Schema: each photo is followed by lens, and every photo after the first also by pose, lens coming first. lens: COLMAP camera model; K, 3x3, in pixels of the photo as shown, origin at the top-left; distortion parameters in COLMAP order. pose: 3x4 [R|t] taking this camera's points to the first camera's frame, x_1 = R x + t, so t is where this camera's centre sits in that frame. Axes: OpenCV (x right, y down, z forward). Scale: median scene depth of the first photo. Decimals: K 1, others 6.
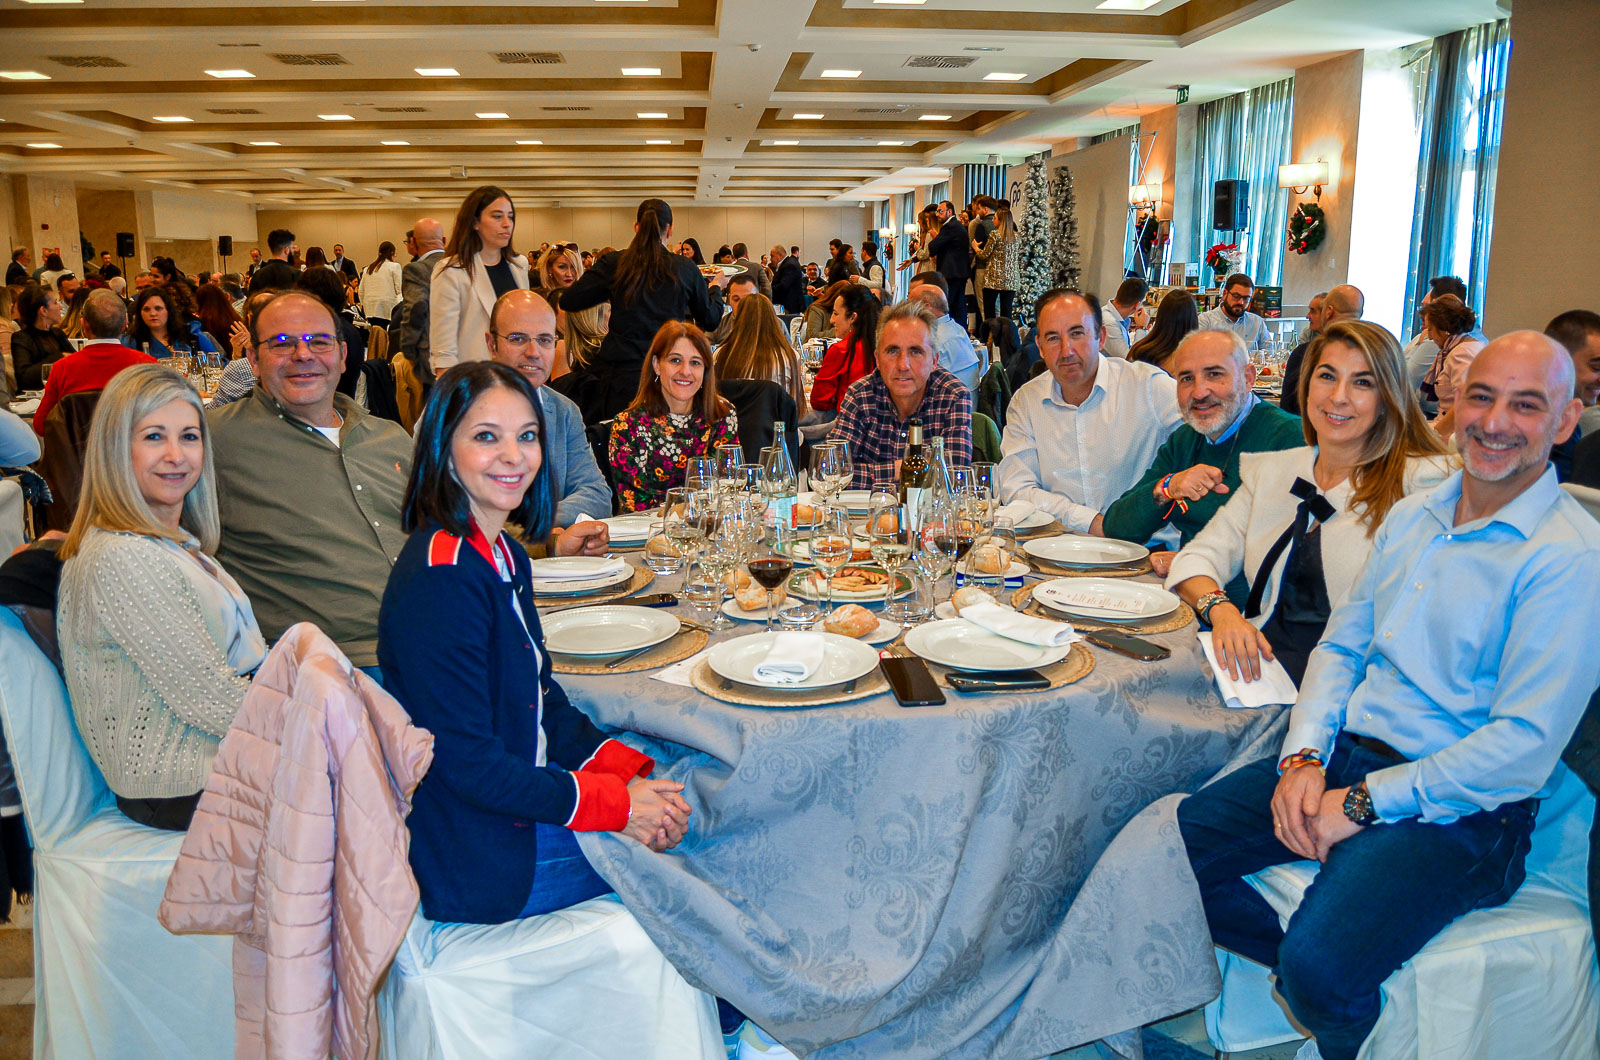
lens RADIAL K [[1257.3, 0, 806.9], [0, 1257.3, 535.2], [0, 0, 1]] dist [-0.091623, 0.039962]
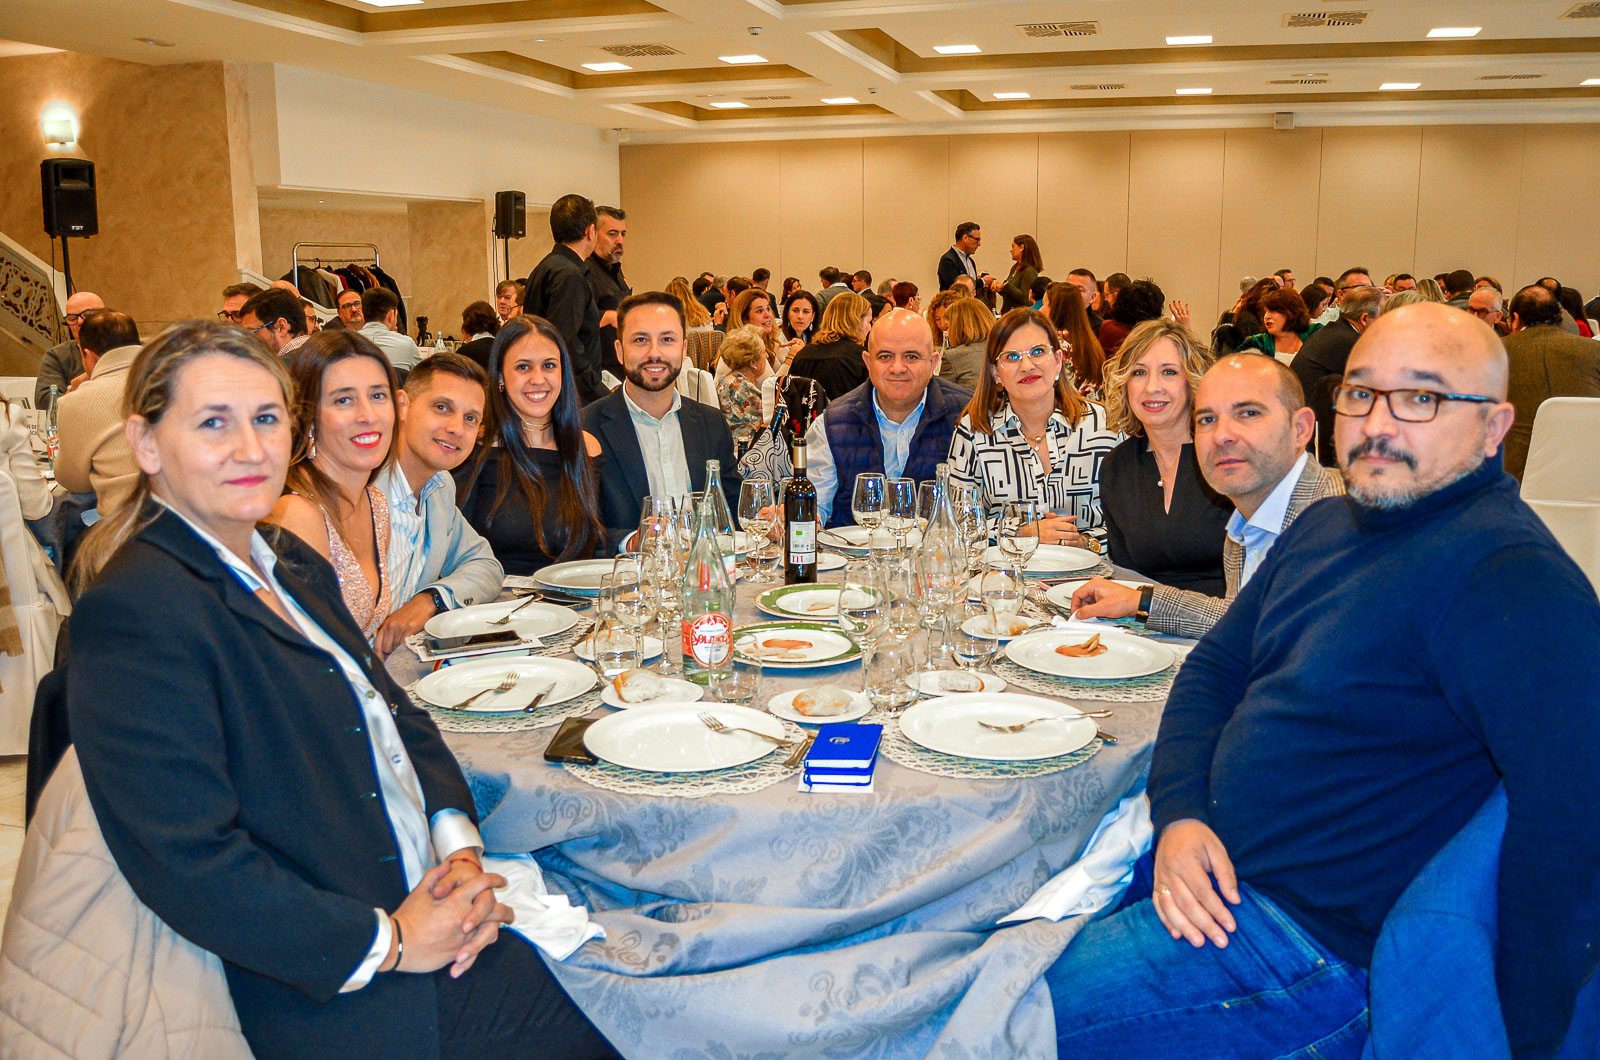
lens RADIAL K [[1373.2, 0, 822.9], [0, 1373.2, 532.9], [0, 0, 1]] dist [-0.095426, 0.041934]
pose [[0.932391, 0.066395, -0.355302, -0.197359], [-0.072699, 0.997344, -0.004406, -0.131176], [0.354065, 0.029938, 0.934741, 0.600475]]
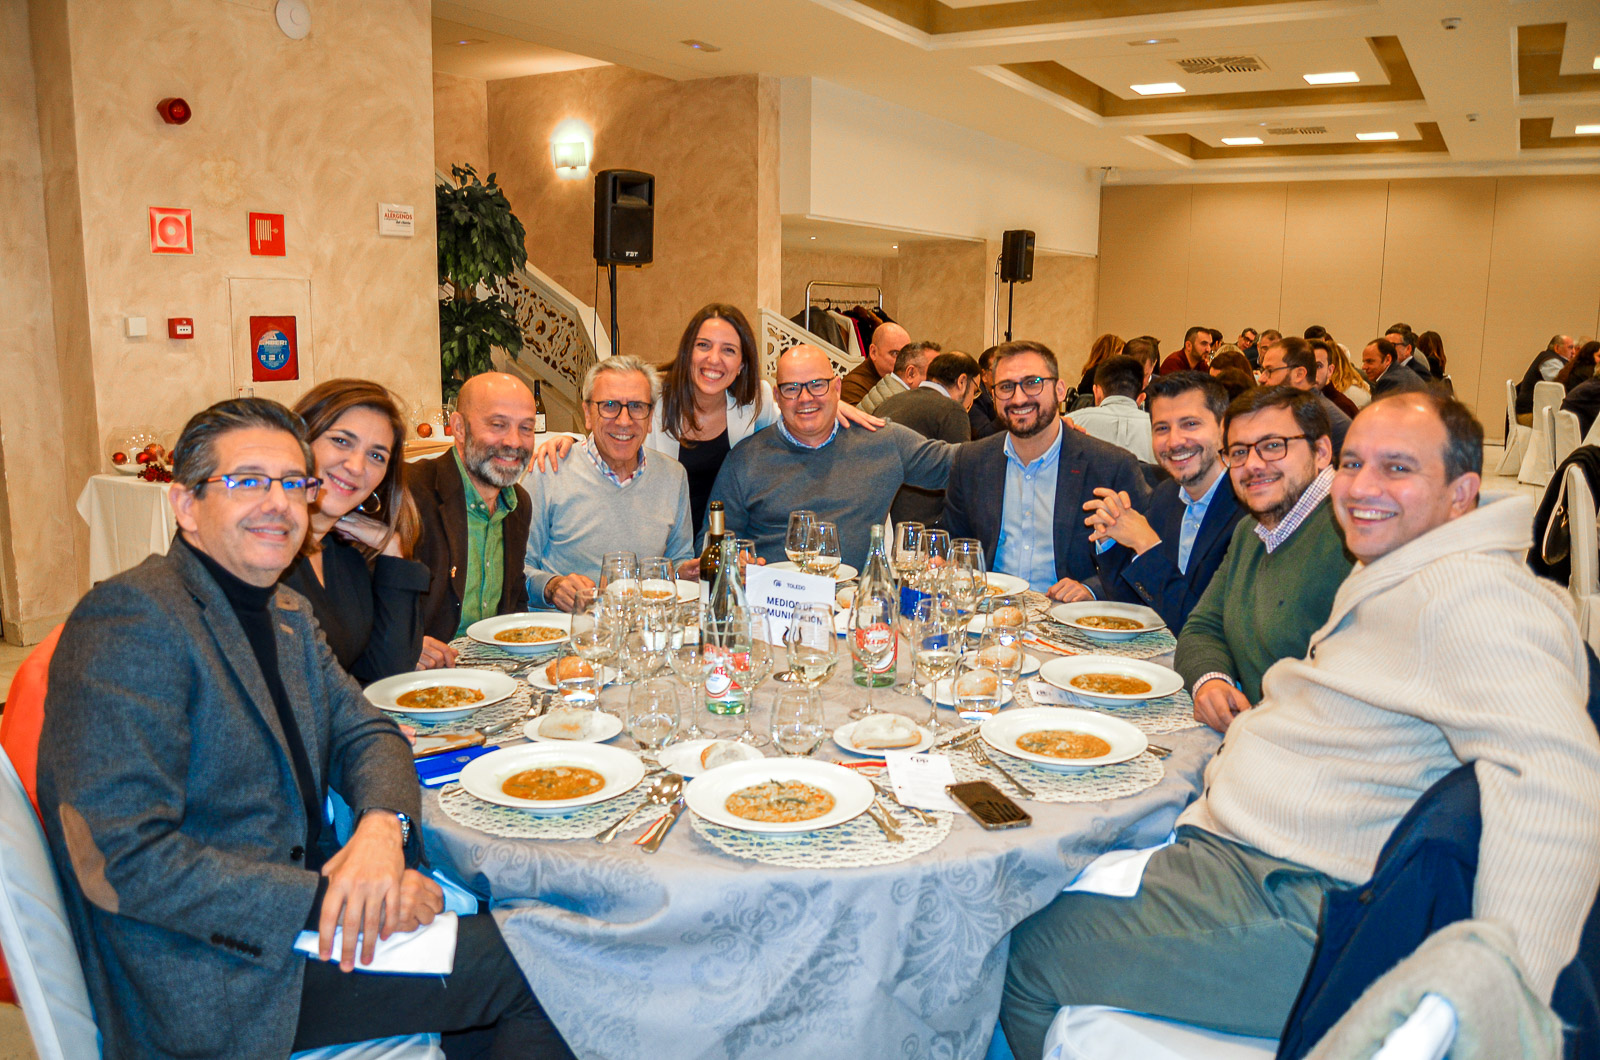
lens RADIAL K [[1257.3, 0, 806.9], [0, 1257.3, 535.2], [0, 0, 1]] dist [-0.091623, 0.039962]
pose [[0.810462, 0.112742, -0.574840, -0.291749], [-0.134598, 0.990890, 0.004573, -0.141661], [0.570119, 0.073666, 0.818253, 0.648214]]
